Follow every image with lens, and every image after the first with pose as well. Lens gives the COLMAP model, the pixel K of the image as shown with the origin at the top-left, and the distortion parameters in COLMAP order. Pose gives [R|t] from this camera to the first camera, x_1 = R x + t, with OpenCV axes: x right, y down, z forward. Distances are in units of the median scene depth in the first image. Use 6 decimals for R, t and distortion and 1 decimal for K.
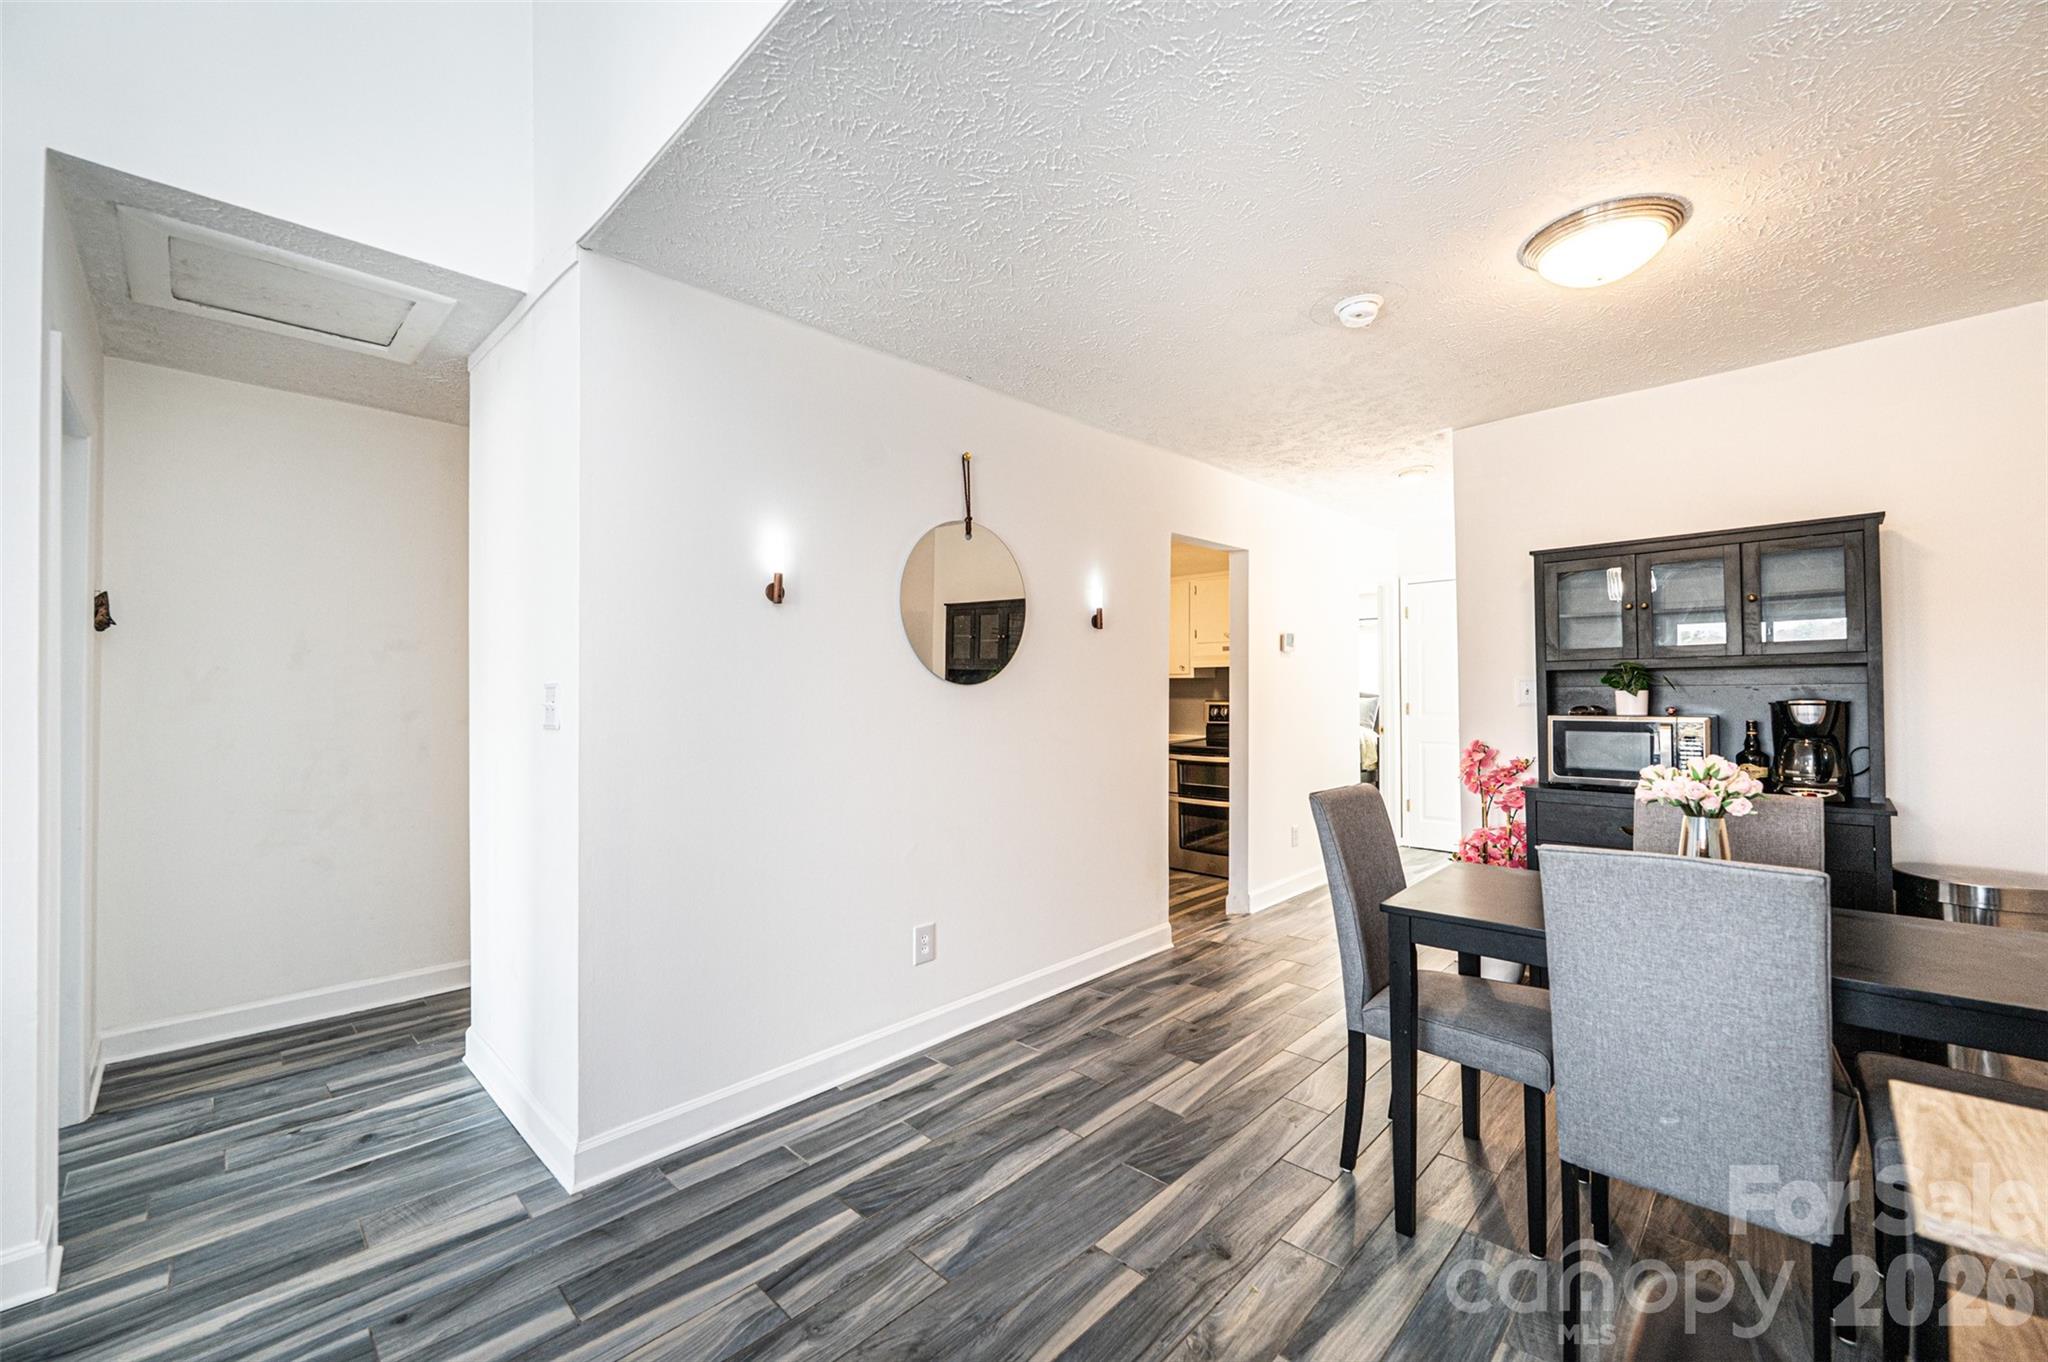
lens RADIAL K [[819.9, 0, 1017.1], [0, 819.9, 683.7], [0, 0, 1]] dist [-0.001387, -0.000110]
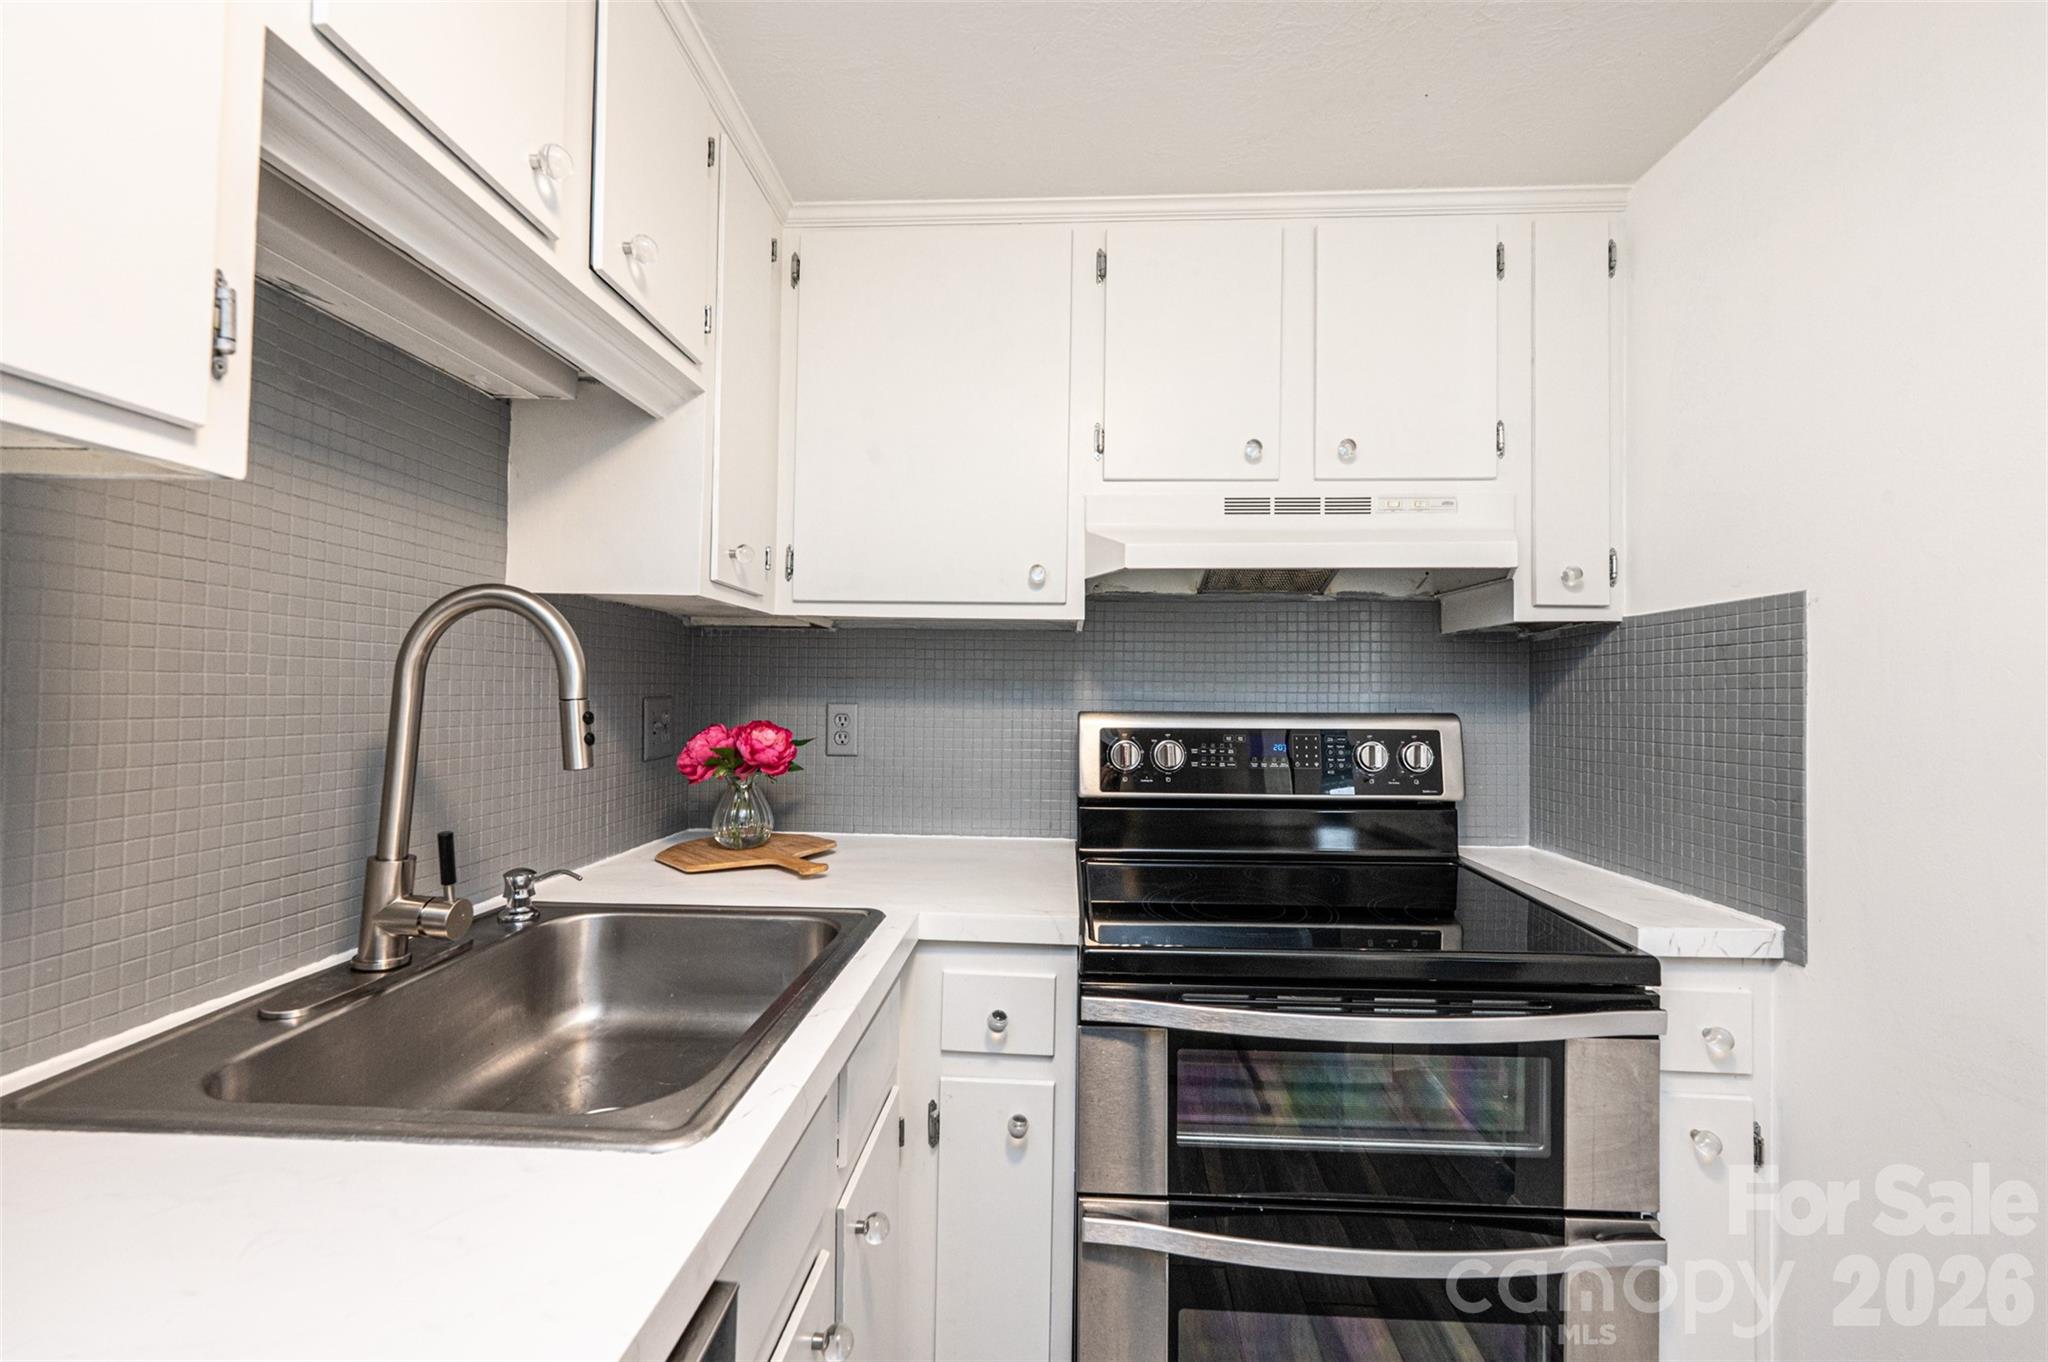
lens RADIAL K [[819.9, 0, 1030.3], [0, 819.9, 692.7], [0, 0, 1]] dist [-0.001387, -0.000110]
pose [[0.746471, 0.023059, 0.665018, 0.084296], [-0.026260, 0.999642, -0.005185, 0.032384], [-0.664899, -0.013593, 0.746809, 1.631835]]
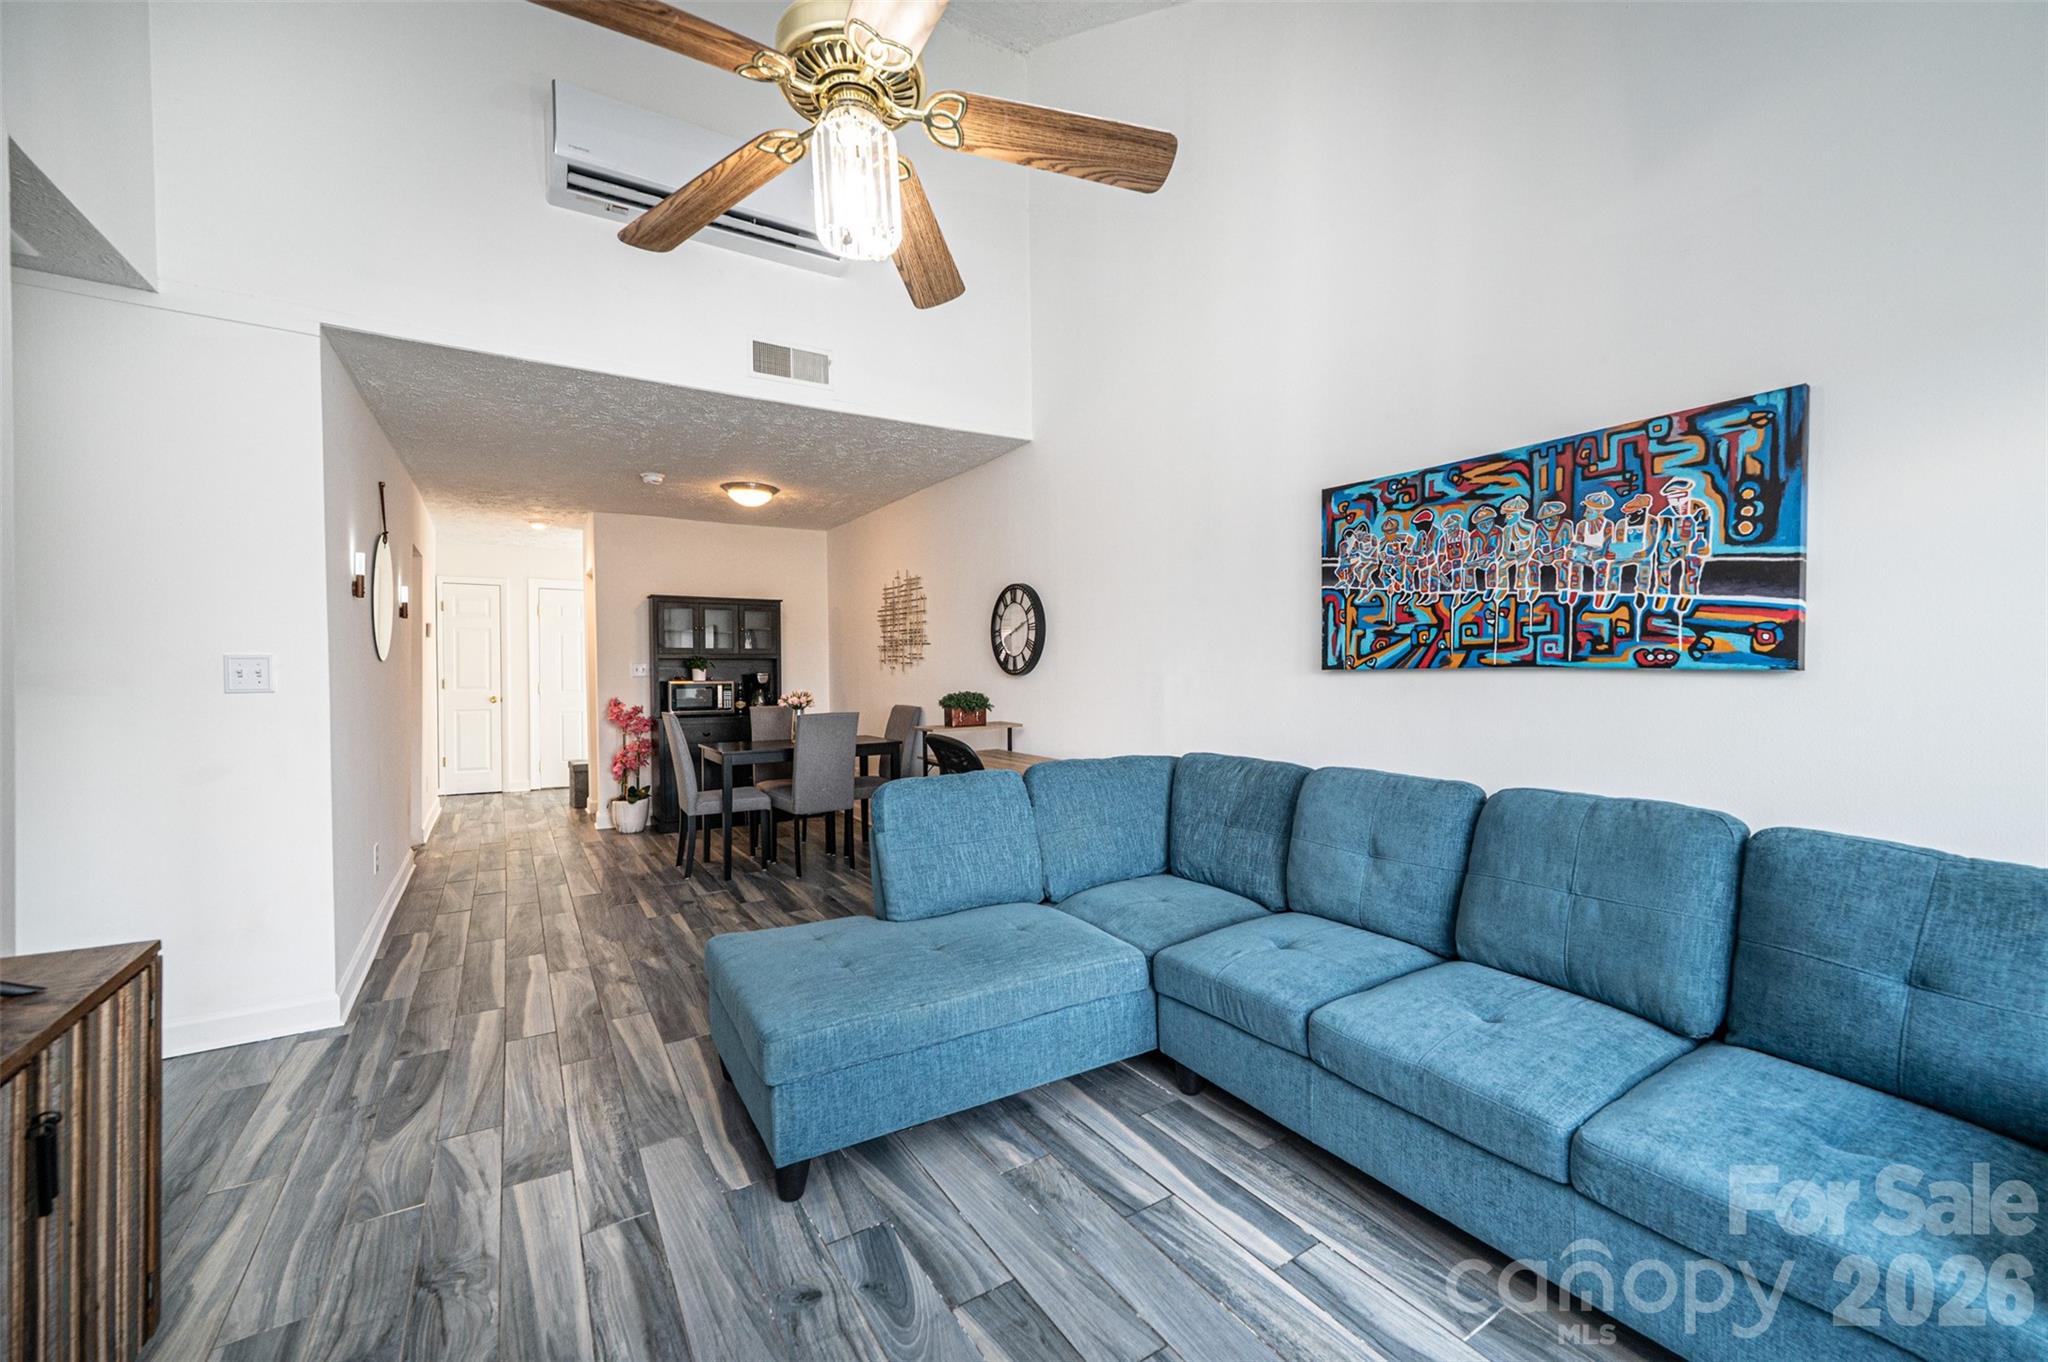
lens RADIAL K [[819.9, 0, 1034.8], [0, 819.9, 682.3], [0, 0, 1]] dist [-0.001387, -0.000110]
pose [[0.217641, -0.007425, 0.976001, -1.098988], [-0.009417, 0.999909, 0.009707, 0.013958], [-0.975984, -0.011303, 0.217551, -0.291013]]
